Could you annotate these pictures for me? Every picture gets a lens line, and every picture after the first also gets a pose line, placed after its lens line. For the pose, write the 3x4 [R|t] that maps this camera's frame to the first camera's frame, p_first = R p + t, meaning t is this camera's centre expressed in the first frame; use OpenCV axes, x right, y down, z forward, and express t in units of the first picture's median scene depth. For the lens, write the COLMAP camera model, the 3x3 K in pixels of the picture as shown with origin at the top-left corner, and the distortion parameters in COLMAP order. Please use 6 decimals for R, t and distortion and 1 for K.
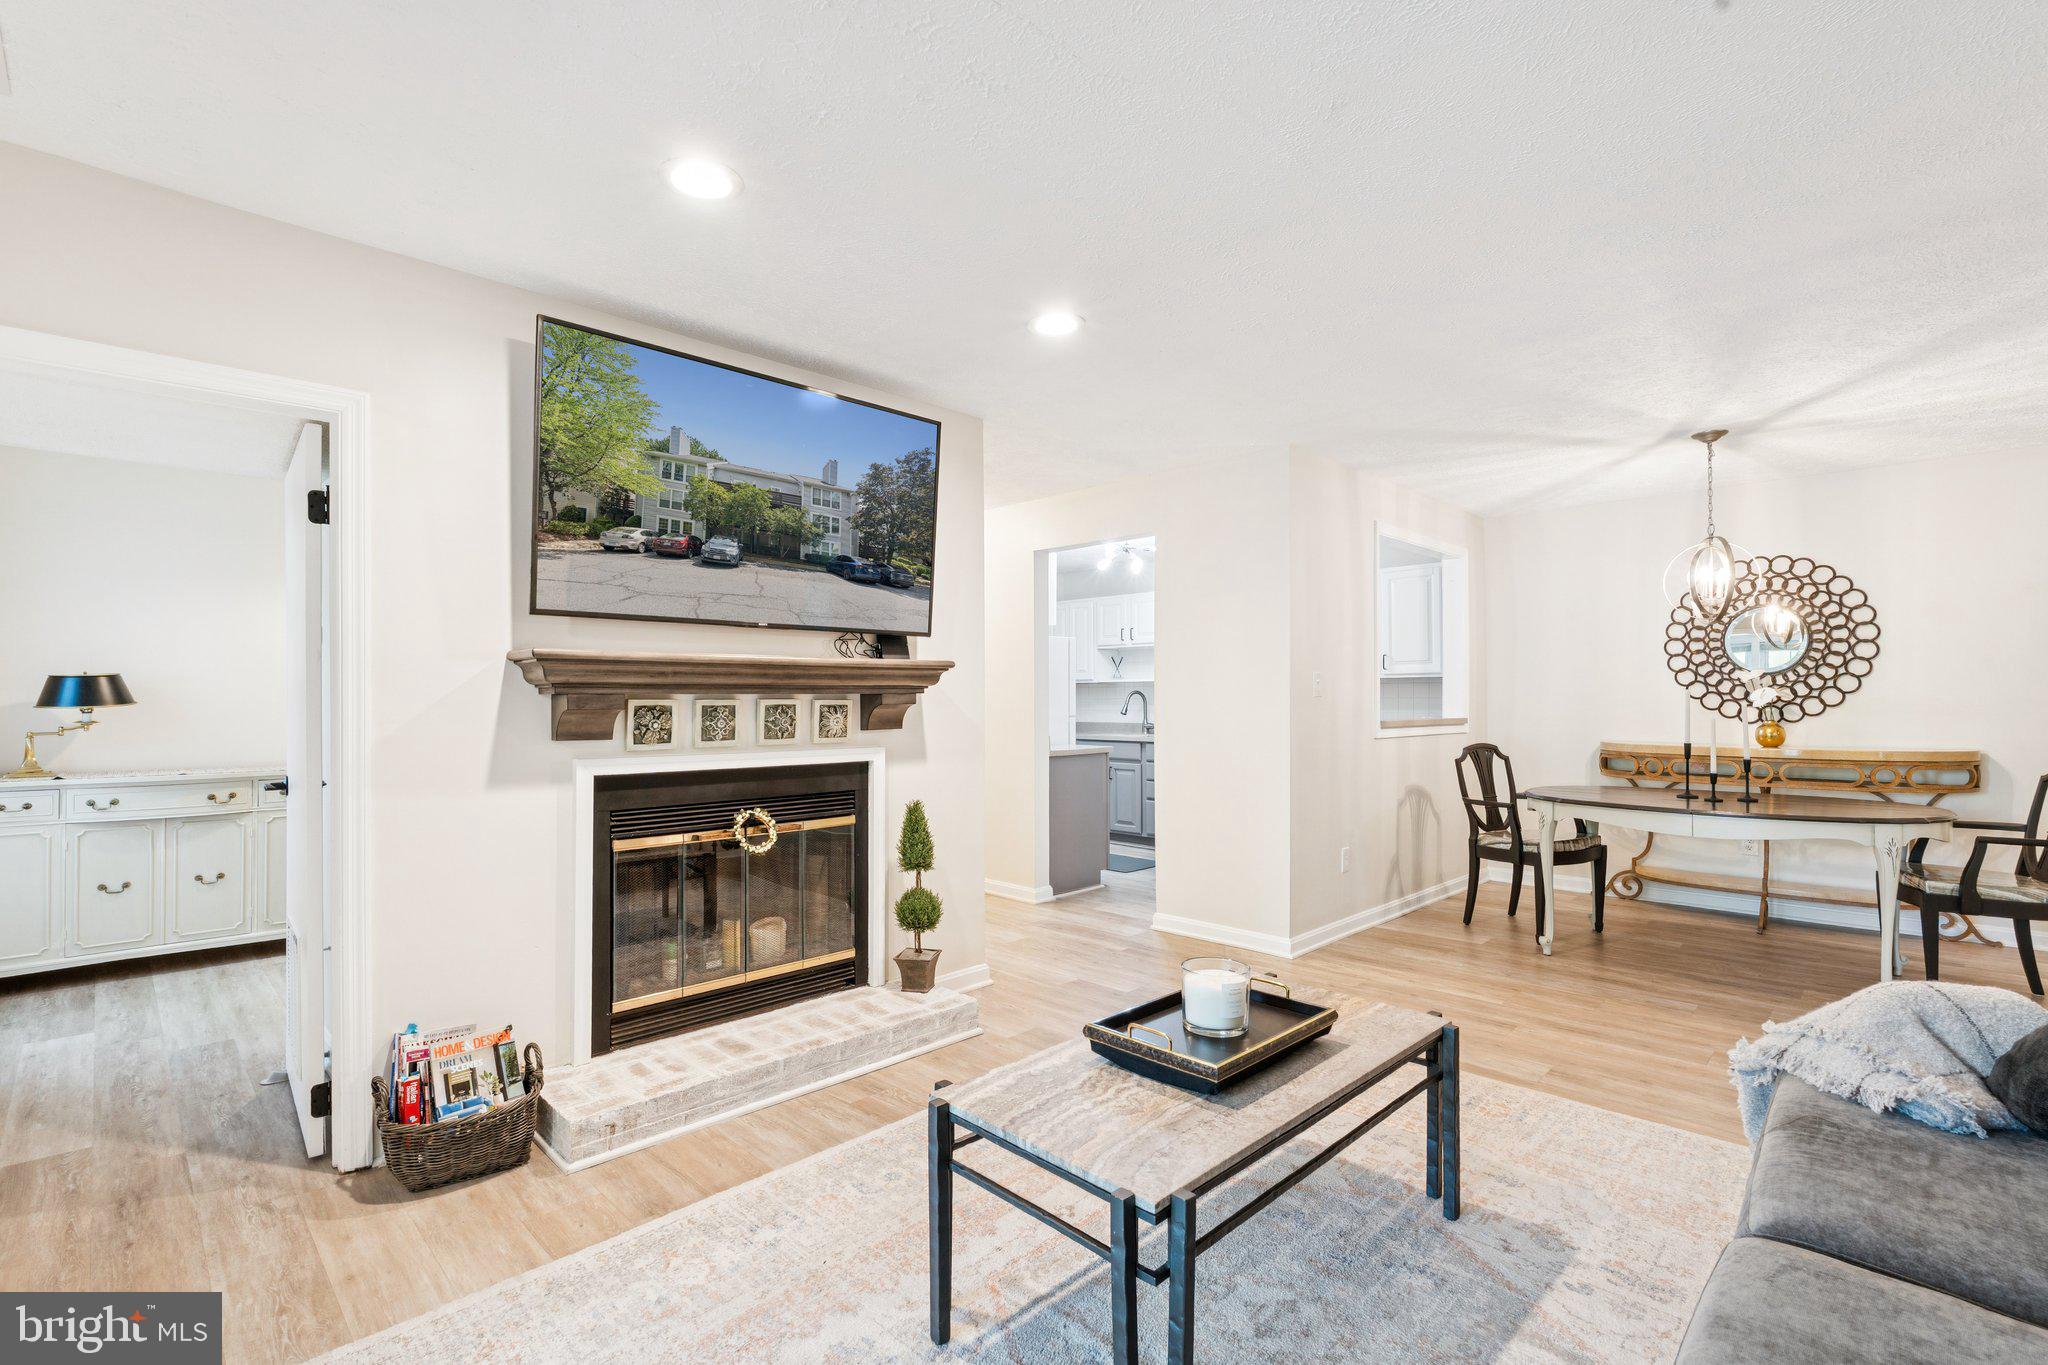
lens RADIAL K [[913.9, 0, 1033.2], [0, 913.9, 693.2], [0, 0, 1]] dist [-0.006508, 0.000969]
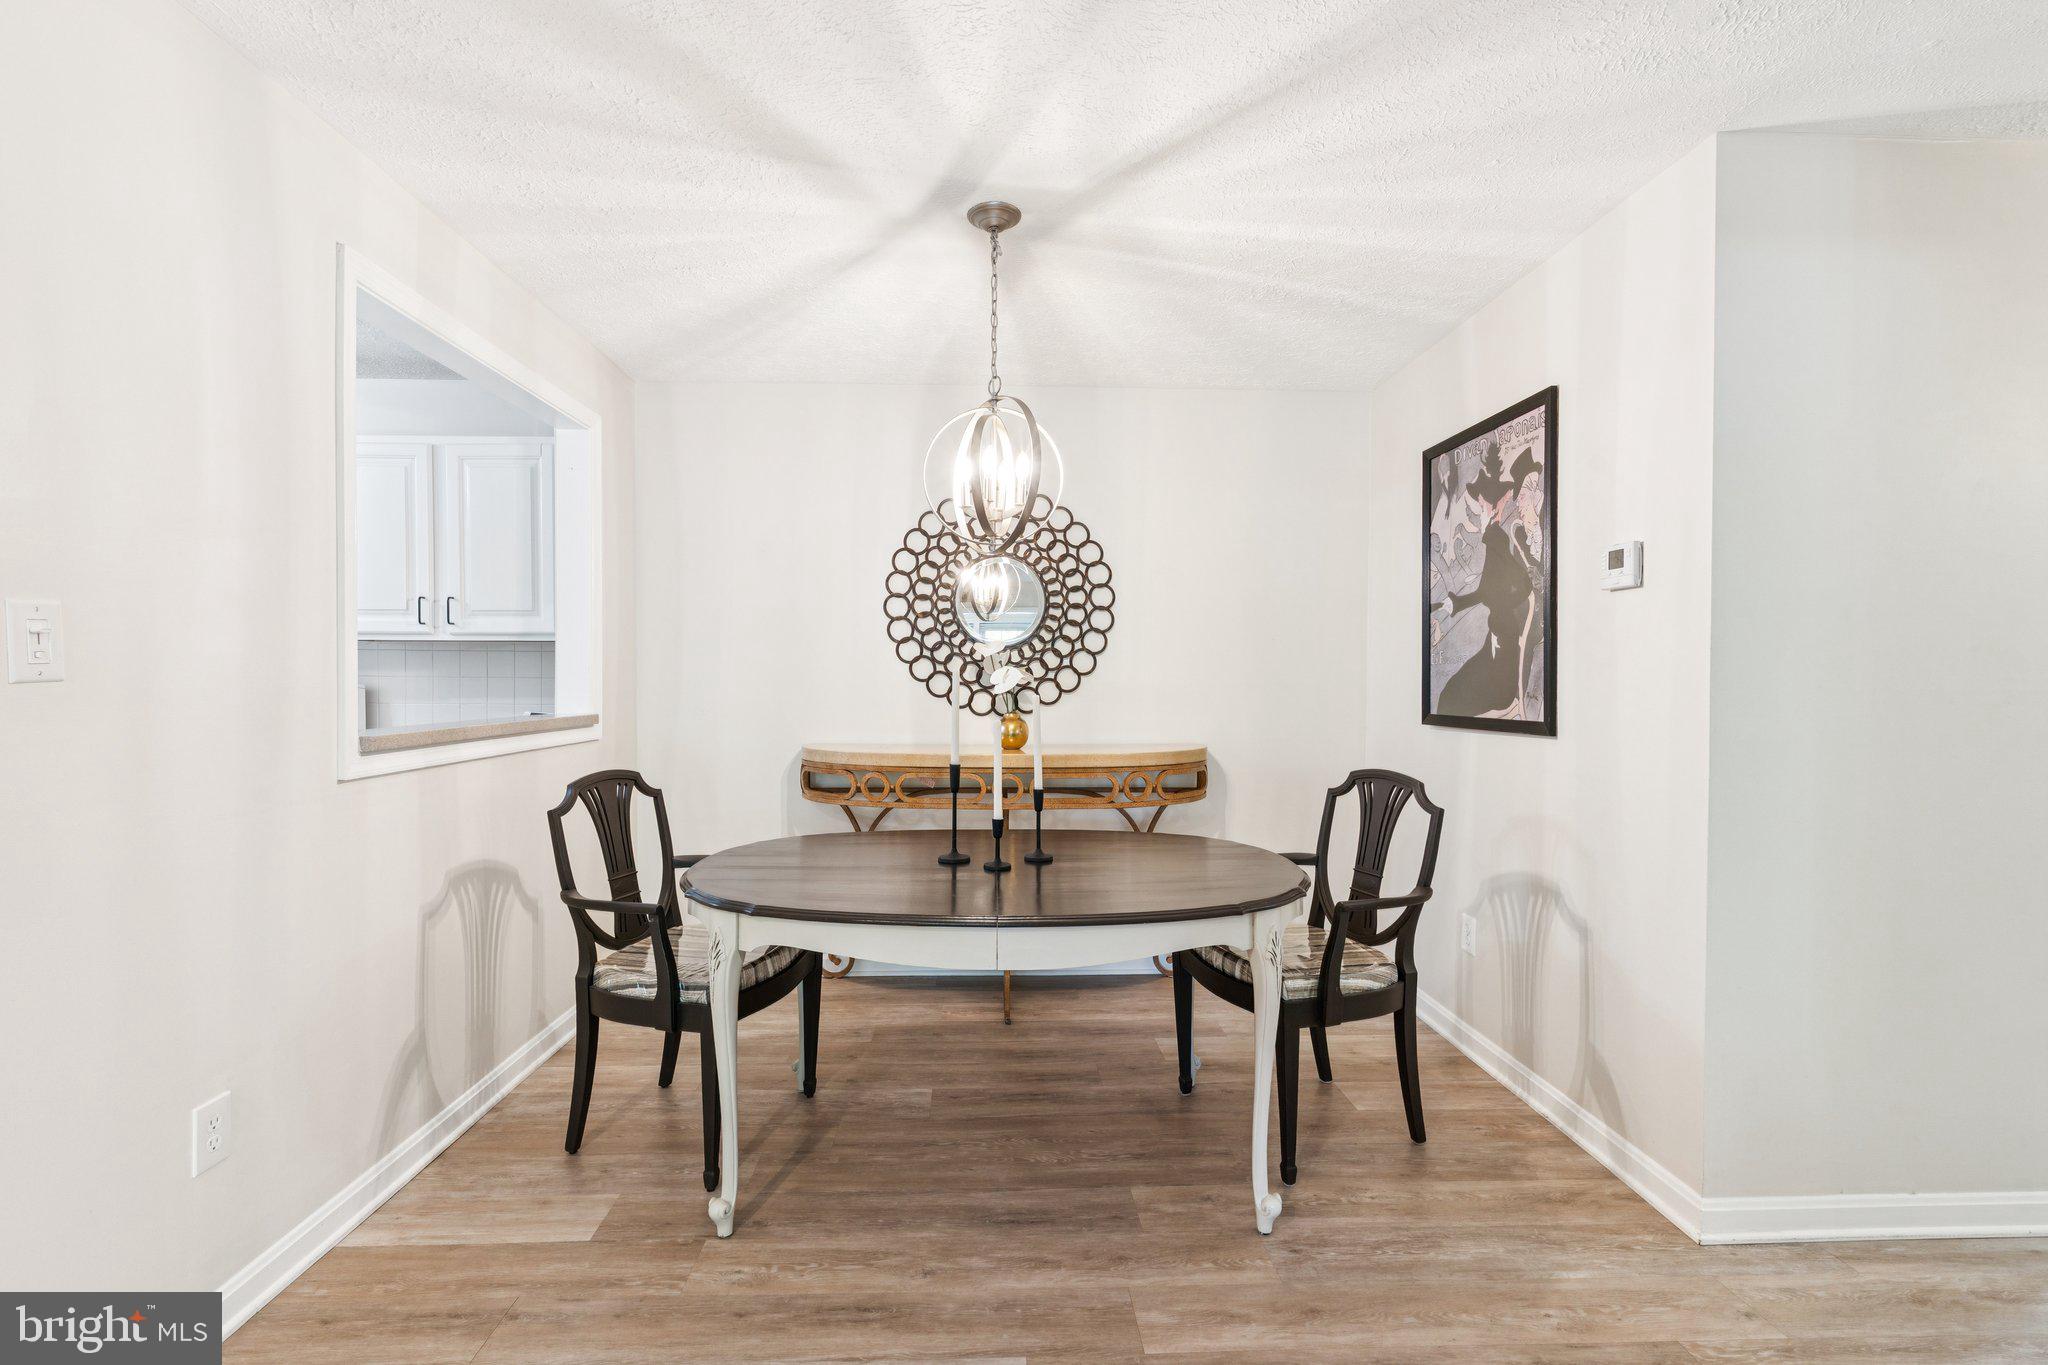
lens RADIAL K [[913.9, 0, 1012.9], [0, 913.9, 685.8], [0, 0, 1]] dist [-0.006508, 0.000969]
pose [[0.684690, -0.004295, 0.728822, 0.283917], [-0.009964, 0.999834, 0.015253, -0.001996], [-0.728766, -0.017706, 0.684534, 0.503601]]
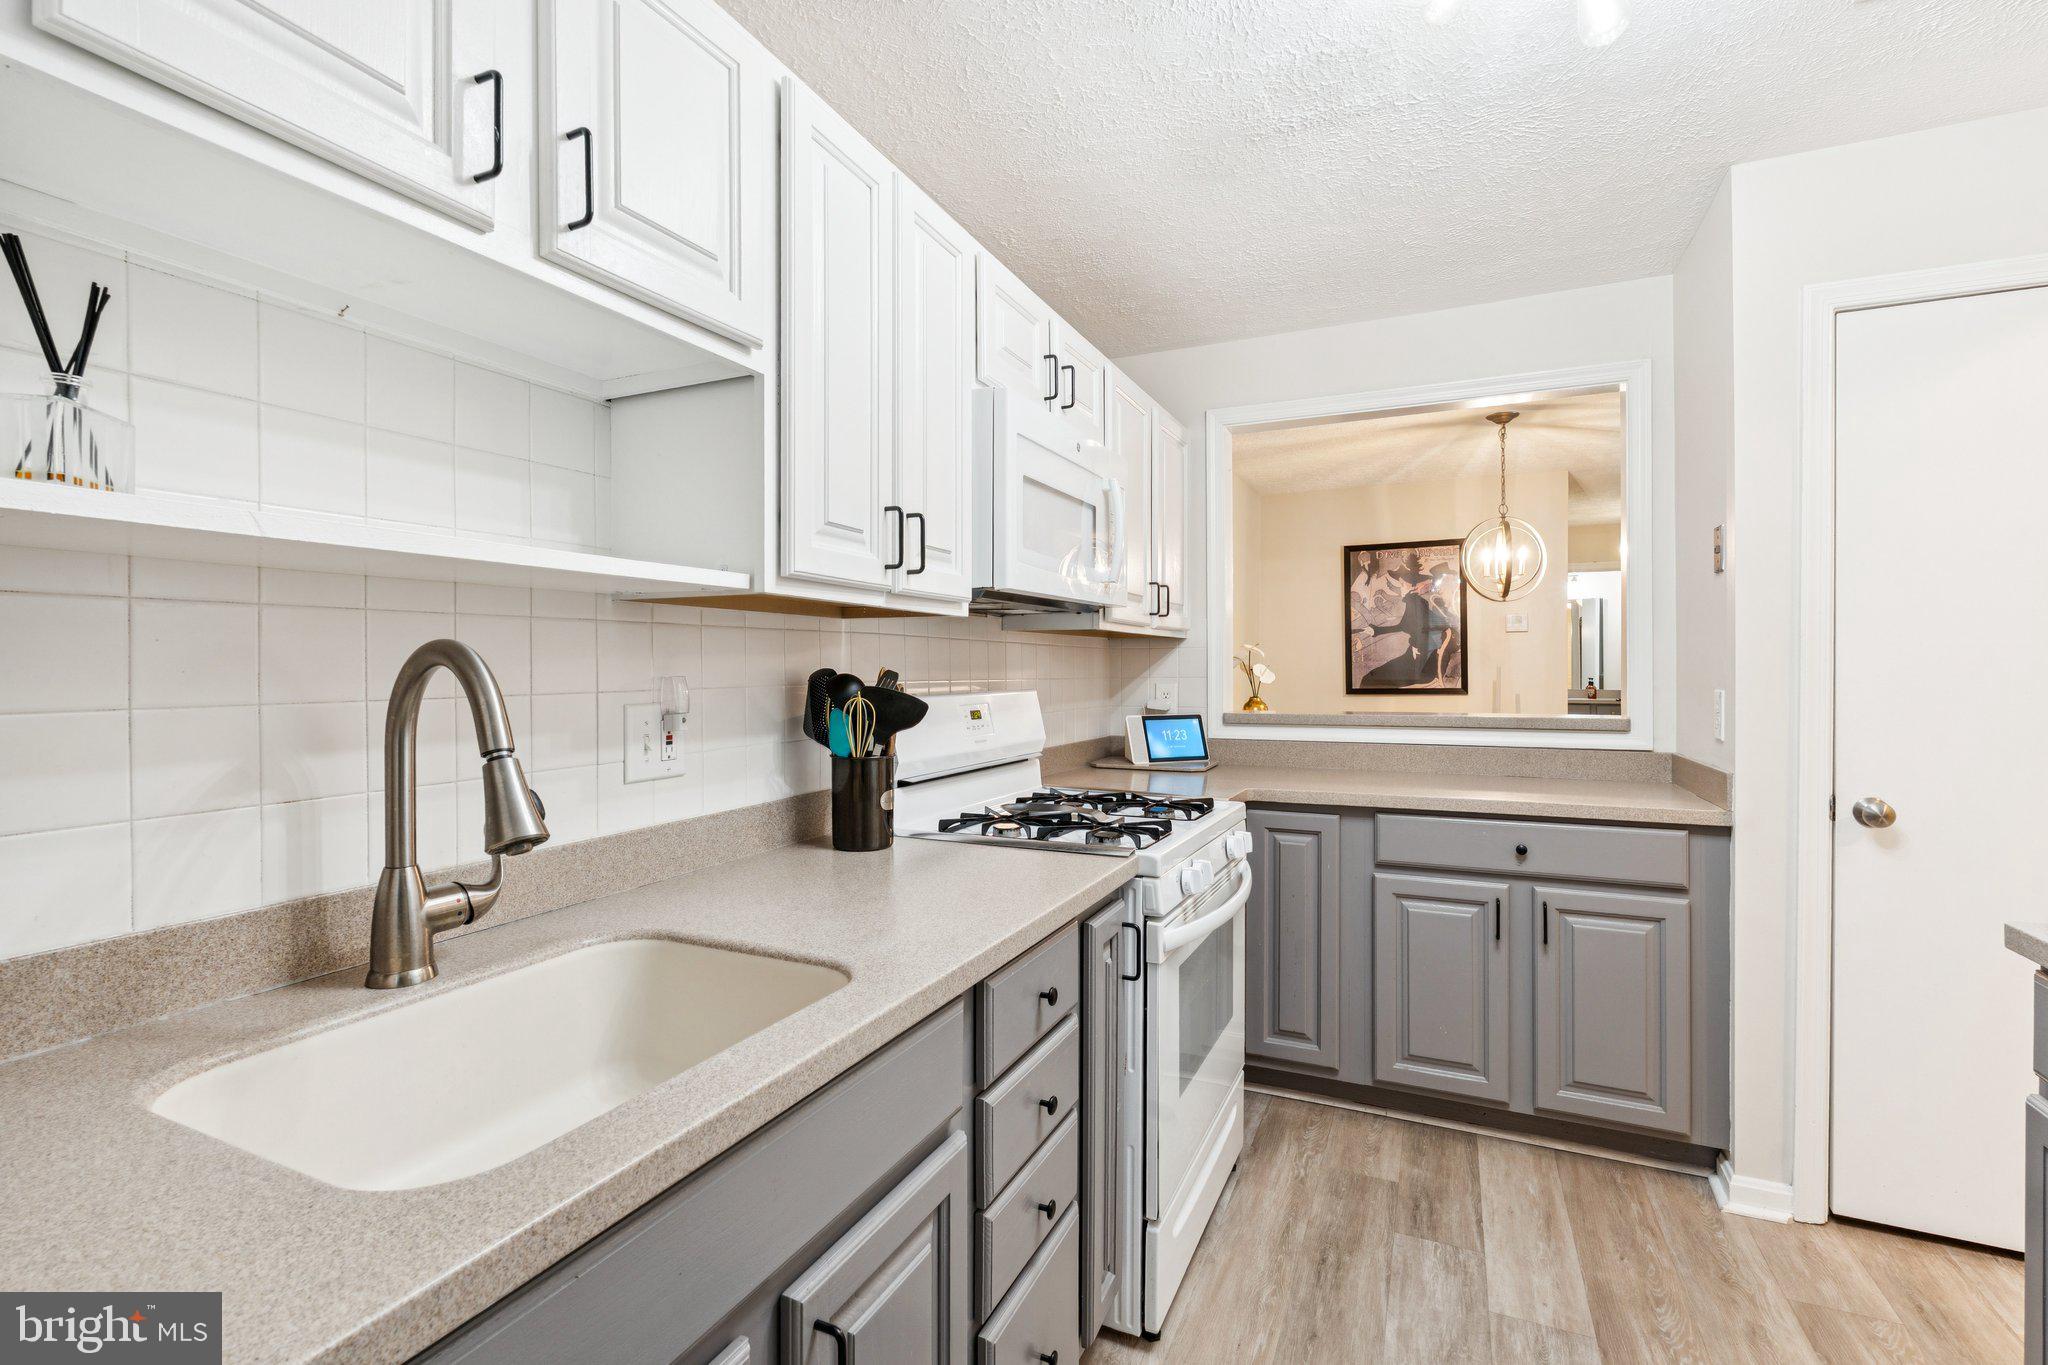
lens RADIAL K [[913.9, 0, 1027.8], [0, 913.9, 679.7], [0, 0, 1]] dist [-0.006508, 0.000969]
pose [[-0.336928, -0.009637, 0.941481, -0.040115], [-0.000398, 0.999949, 0.010092, 0.001556], [-0.941530, 0.003025, -0.336915, 1.559939]]
